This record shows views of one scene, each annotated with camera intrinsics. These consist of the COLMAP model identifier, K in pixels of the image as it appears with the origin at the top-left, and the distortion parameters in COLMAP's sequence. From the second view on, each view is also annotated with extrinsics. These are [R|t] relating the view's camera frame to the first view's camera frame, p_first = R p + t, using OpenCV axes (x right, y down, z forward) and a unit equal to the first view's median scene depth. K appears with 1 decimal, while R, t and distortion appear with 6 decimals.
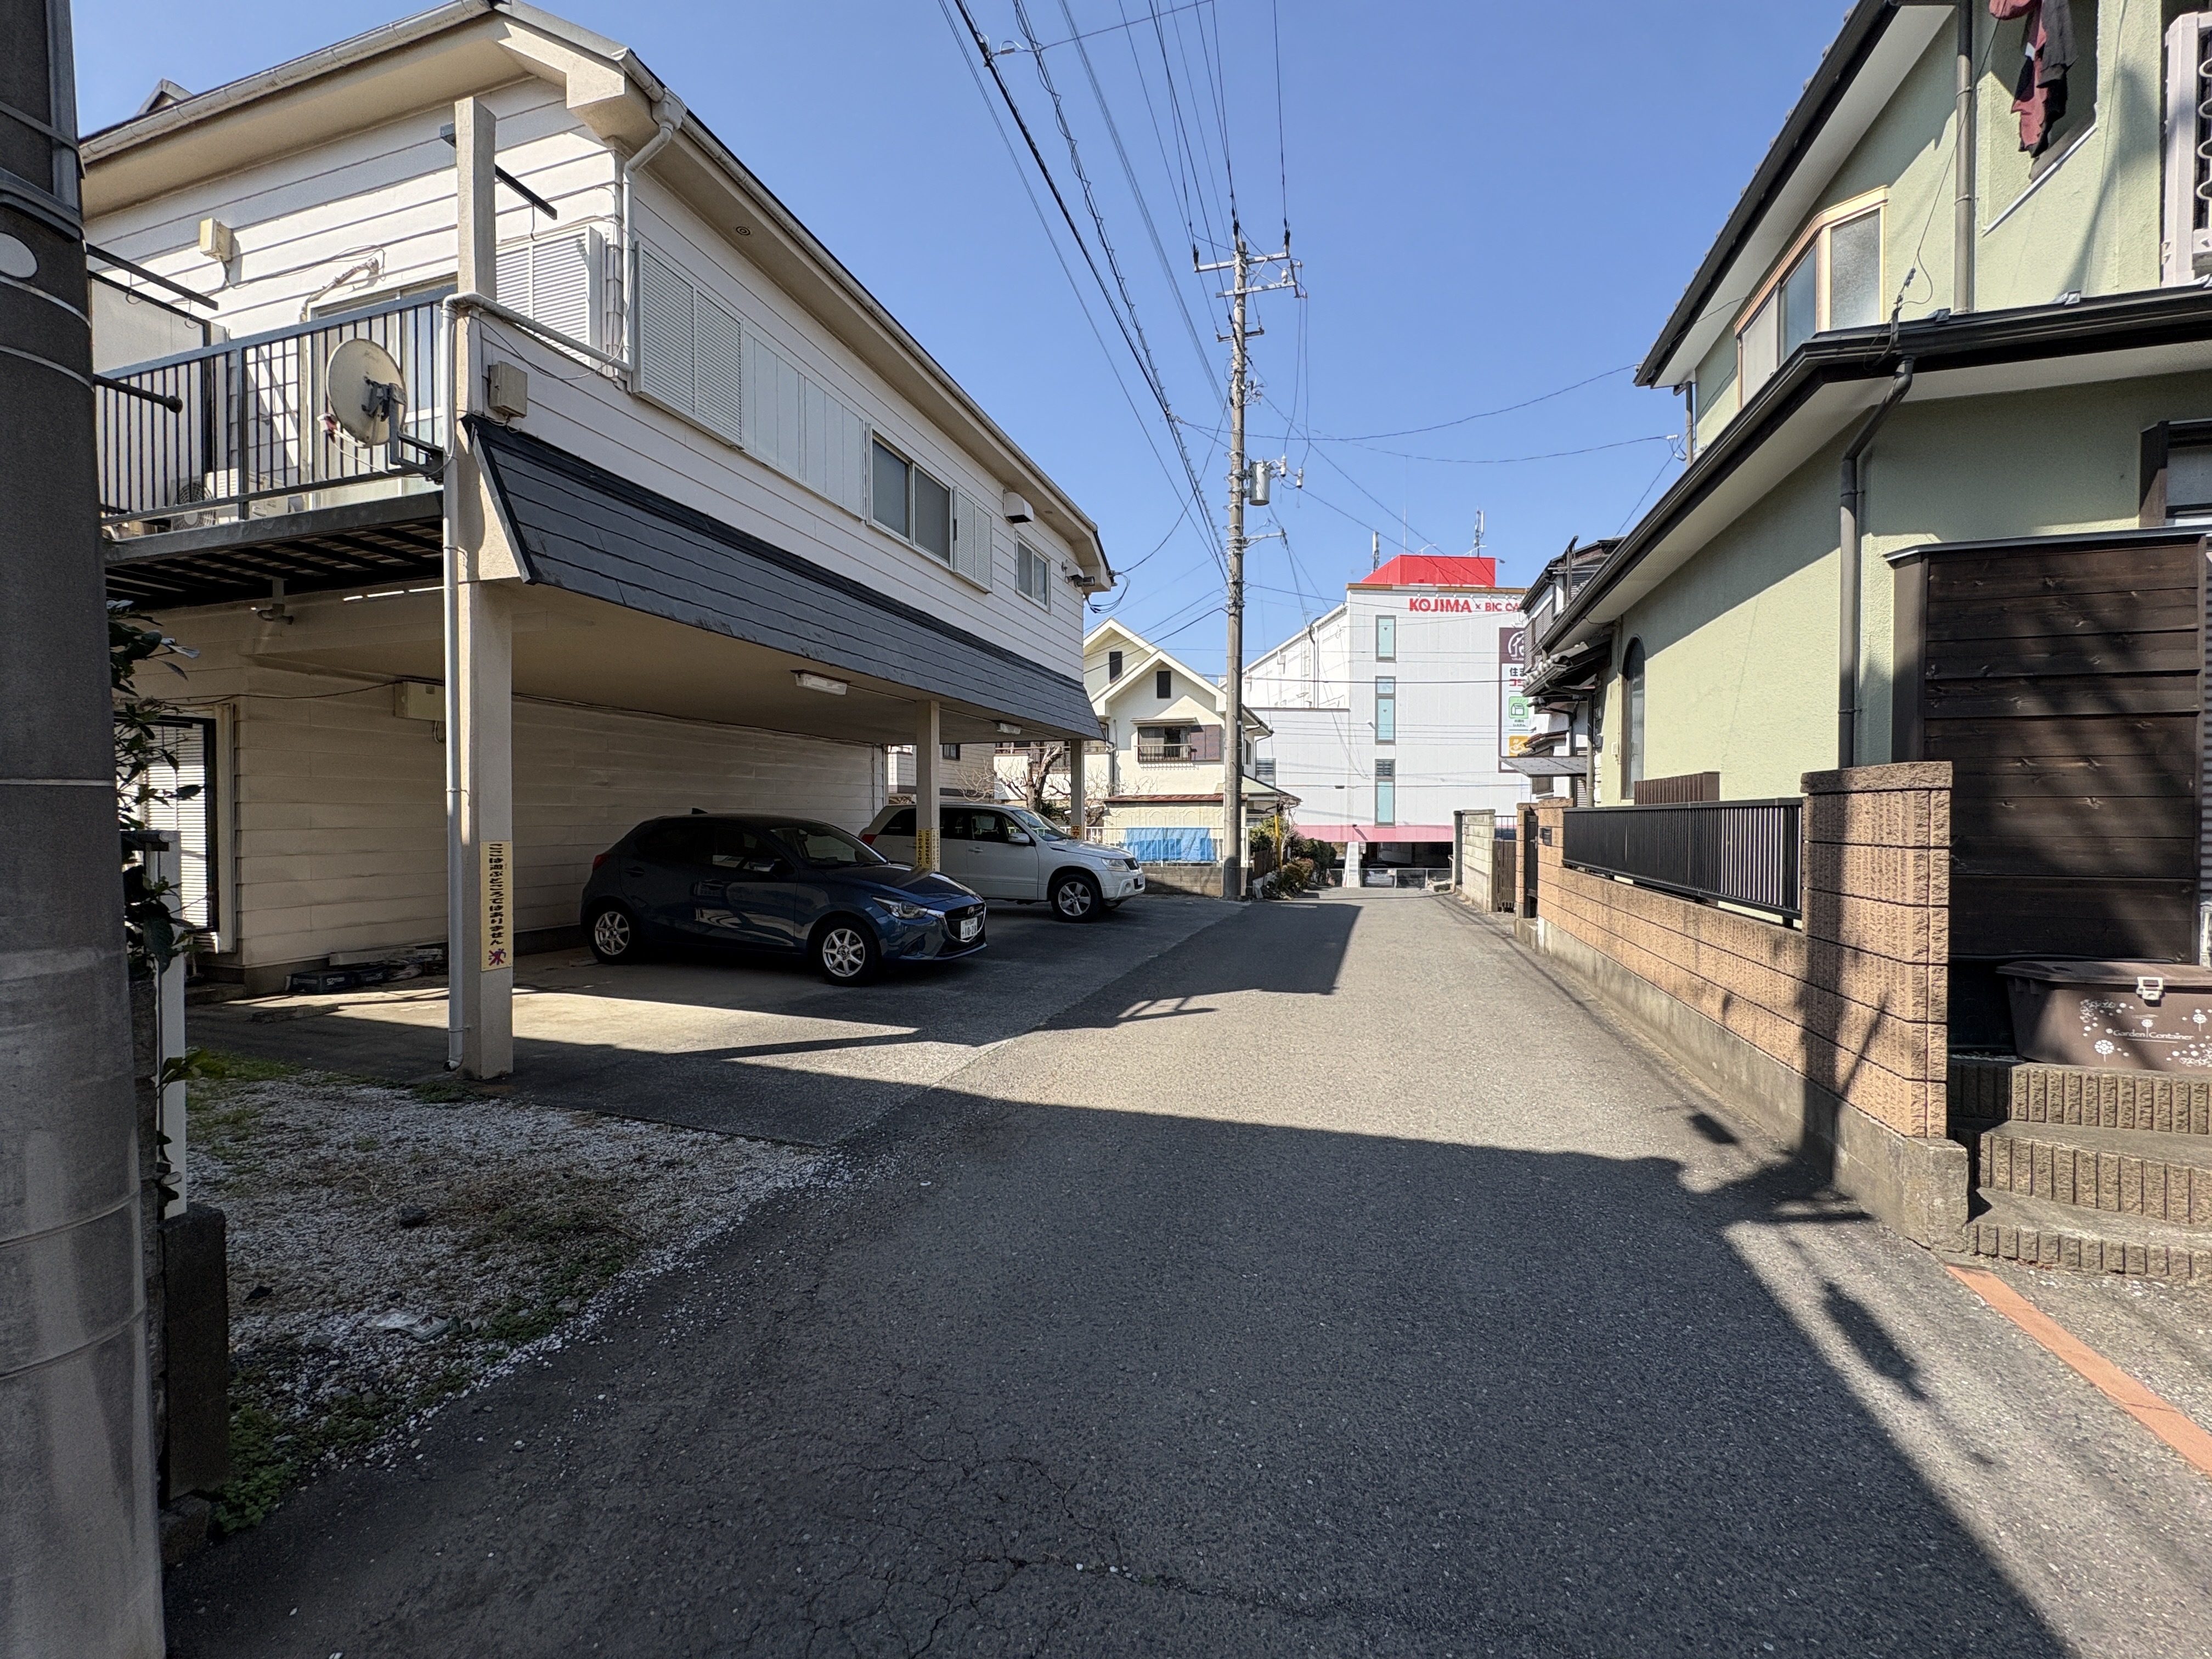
lens RADIAL K [[887.3, 0, 1111.9], [0, 887.3, 829.8], [0, 0, 1]] dist [0.001175, -0.000248]
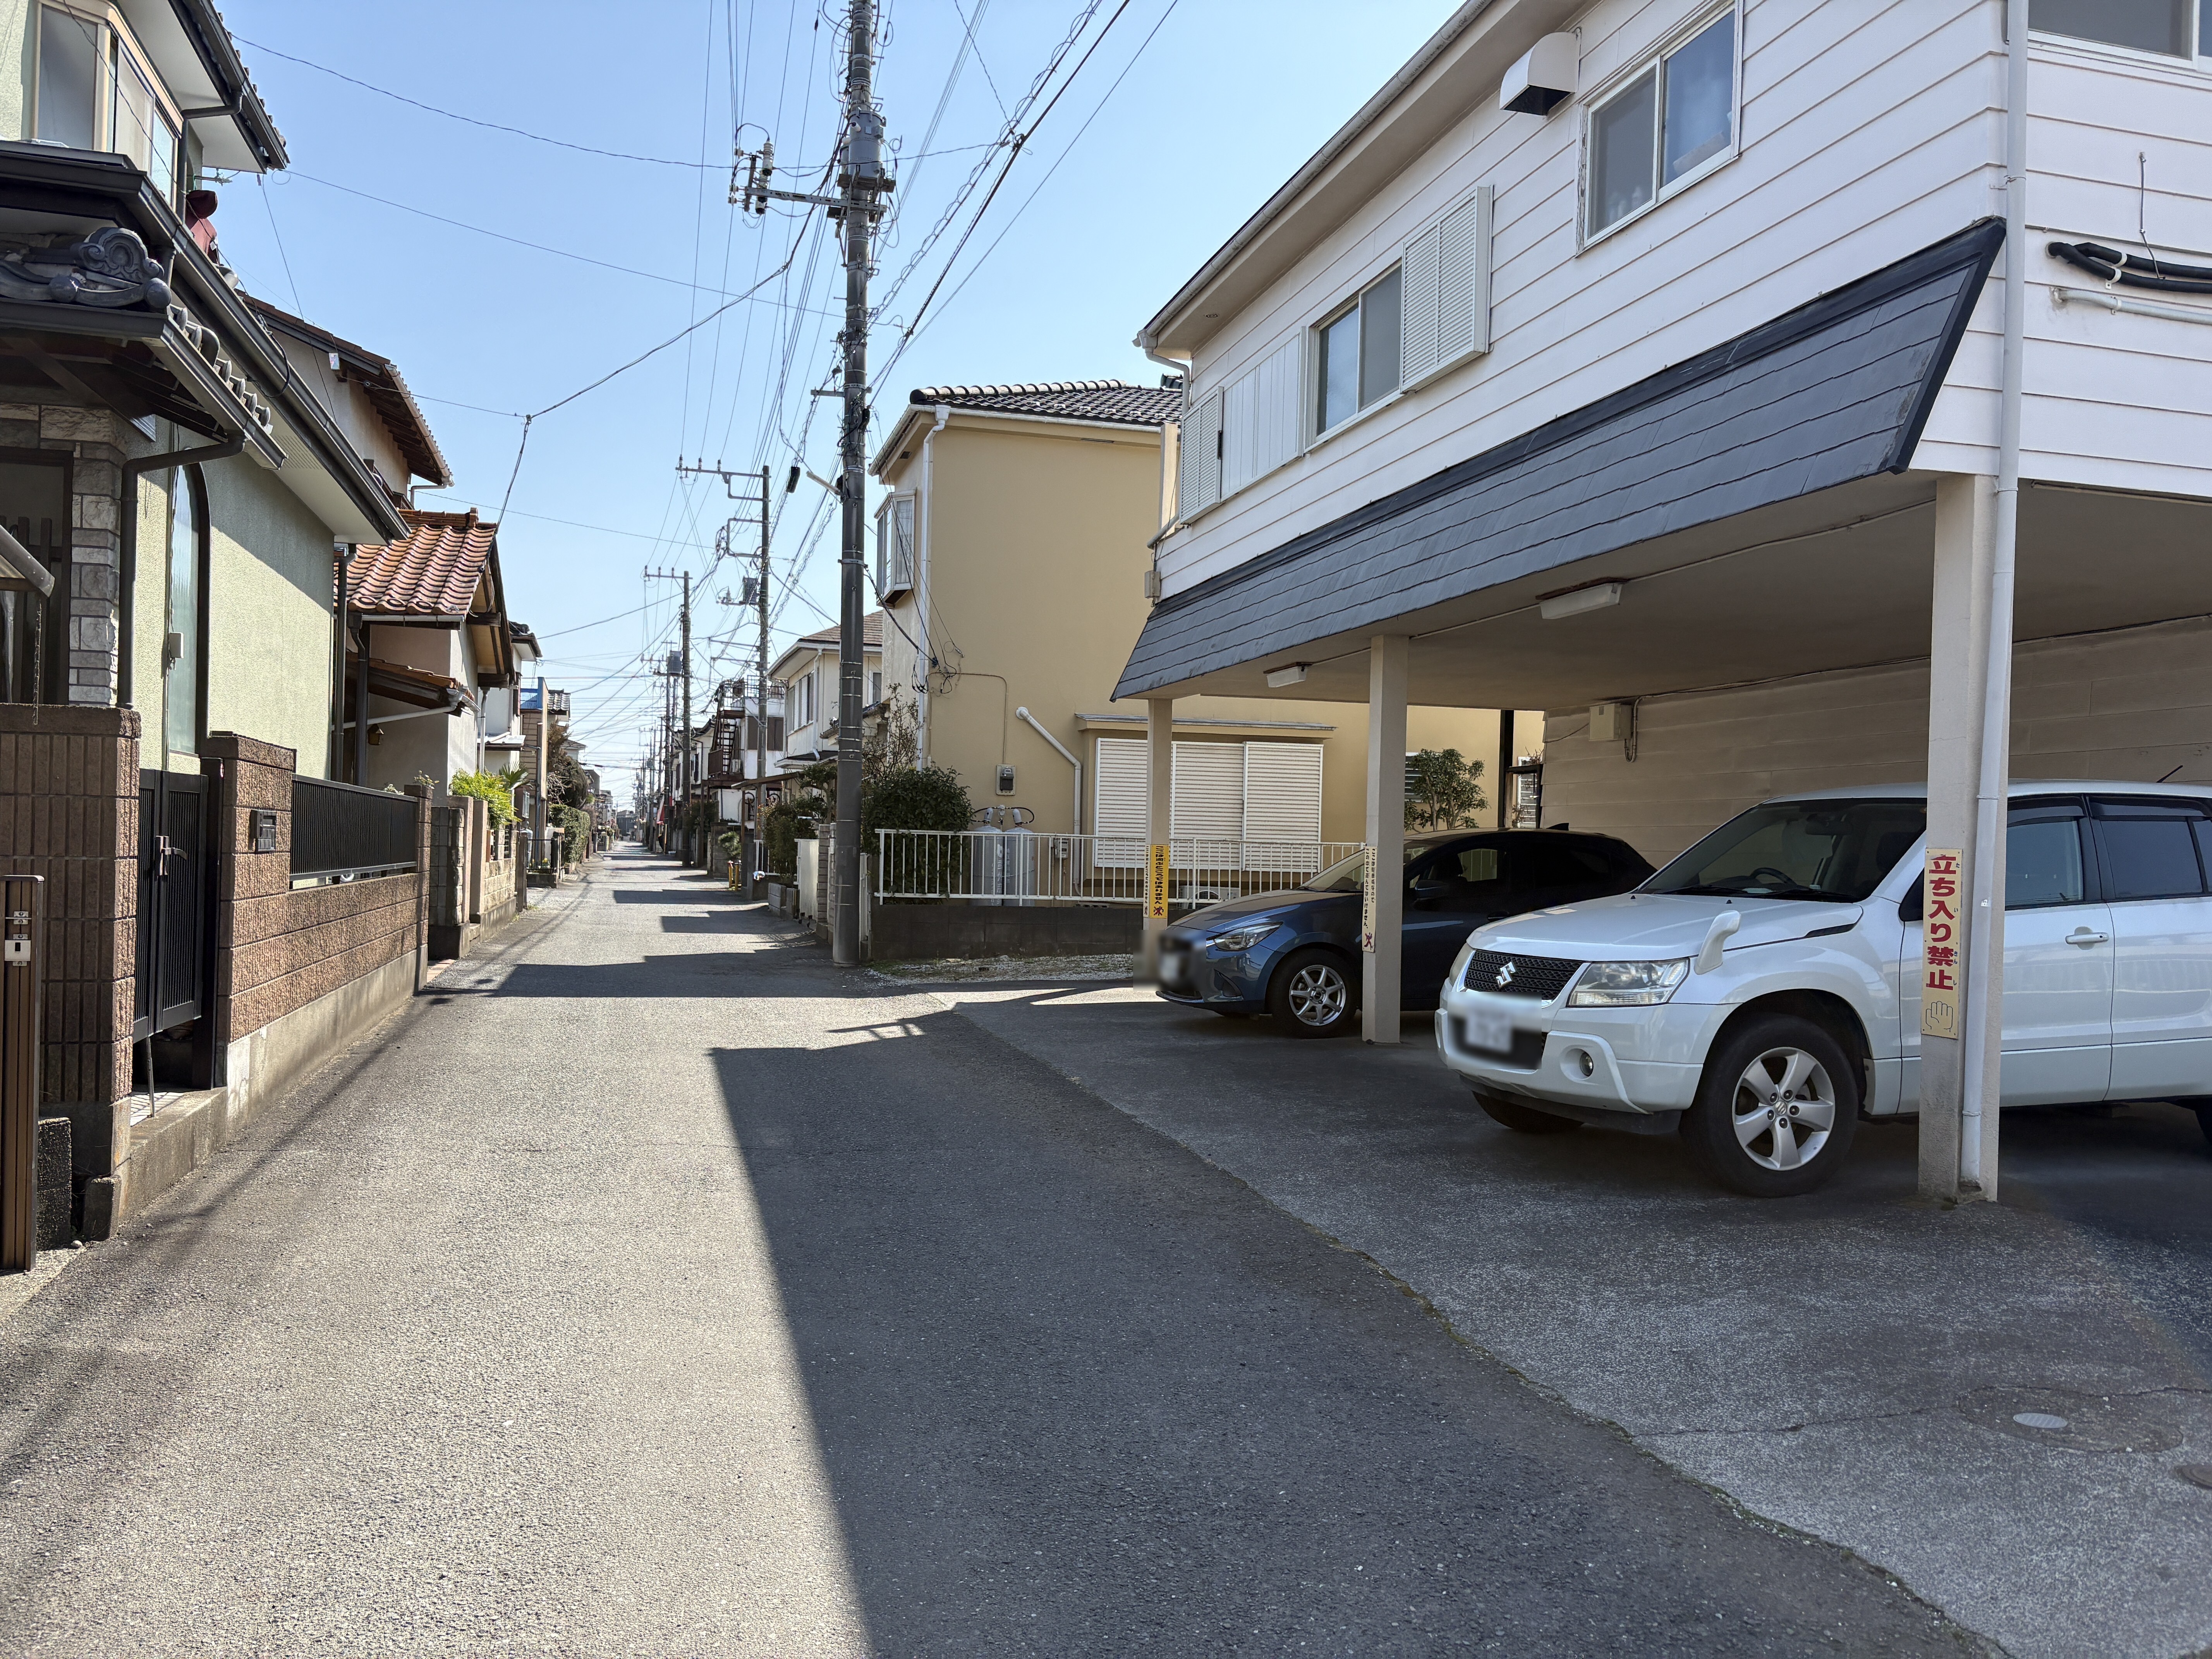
lens RADIAL K [[1625.5, 0, 1098.8], [0, 1625.5, 842.2], [0, 0, 1]] dist [0.024650, -0.006038]
pose [[-0.843111, -0.023699, -0.537217, 0.666821], [-0.032942, 0.999428, 0.007610, -0.006110], [0.536730, 0.024113, -0.843409, 2.192613]]
